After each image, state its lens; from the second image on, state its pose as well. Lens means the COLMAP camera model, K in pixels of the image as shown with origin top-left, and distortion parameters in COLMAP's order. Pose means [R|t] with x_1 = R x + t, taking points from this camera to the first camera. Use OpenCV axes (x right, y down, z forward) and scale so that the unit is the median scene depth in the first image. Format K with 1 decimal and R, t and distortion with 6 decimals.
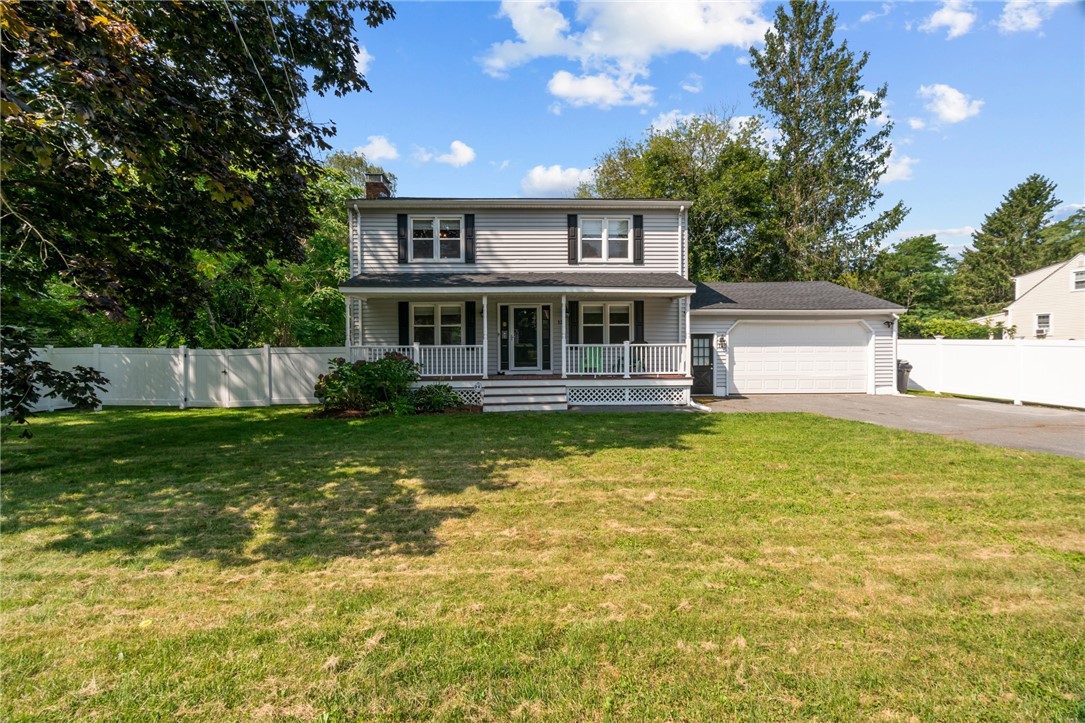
lens RADIAL K [[503.1, 0, 546.3], [0, 503.1, 341.9], [0, 0, 1]] dist [-0.000375, 0.000013]
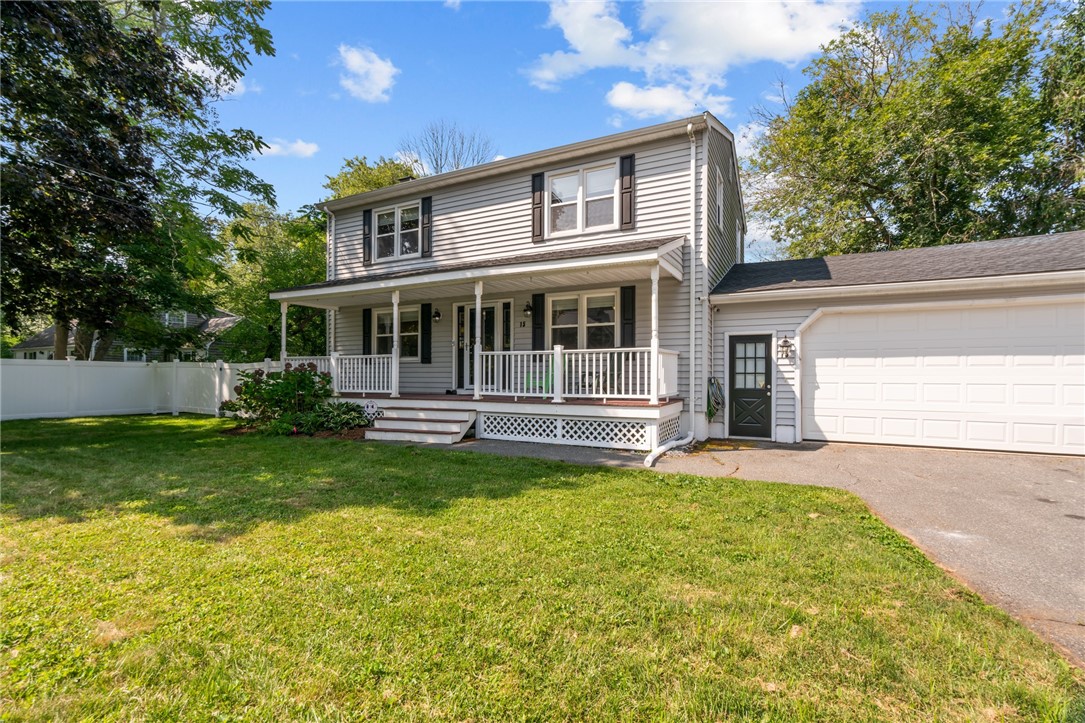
lens RADIAL K [[489.4, 0, 545.8], [0, 489.4, 365.7], [0, 0, 1]] dist [-0.013239, 0.008835]
pose [[0.874087, -0.003085, -0.485760, 0.401588], [-0.000879, 0.999968, -0.007932, 0.026772], [0.485769, 0.007360, 0.874056, 0.397959]]
